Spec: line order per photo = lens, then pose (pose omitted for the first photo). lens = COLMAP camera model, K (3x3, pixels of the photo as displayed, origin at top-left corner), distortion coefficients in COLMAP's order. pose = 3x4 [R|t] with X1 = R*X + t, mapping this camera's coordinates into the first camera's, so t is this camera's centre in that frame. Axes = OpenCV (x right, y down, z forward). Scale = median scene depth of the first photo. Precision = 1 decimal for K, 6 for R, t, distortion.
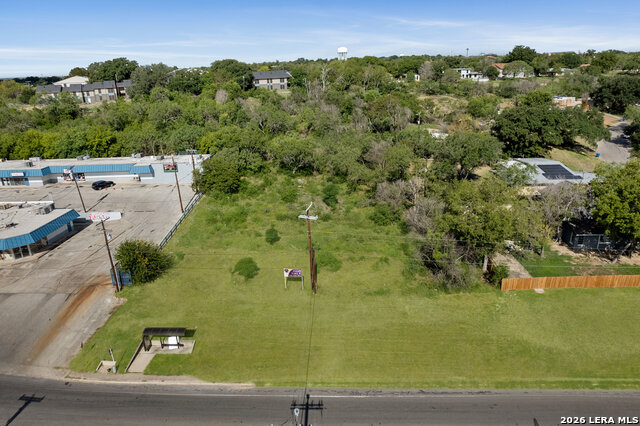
lens RADIAL K [[468.8, 0, 318.8], [0, 468.8, 215.5], [0, 0, 1]] dist [-0.044682, 0.014028]
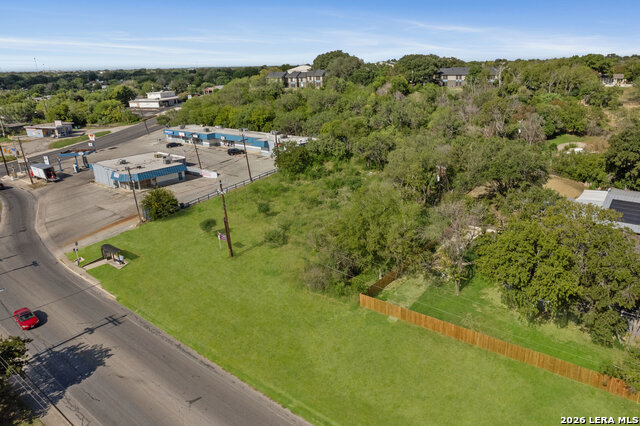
lens RADIAL K [[468.8, 0, 324.9], [0, 468.8, 207.3], [0, 0, 1]] dist [-0.044682, 0.014028]
pose [[0.803284, 0.198287, -0.561620, 0.551898], [-0.198004, 0.978228, 0.062170, -0.052849], [0.561720, 0.061263, 0.825056, 0.109174]]
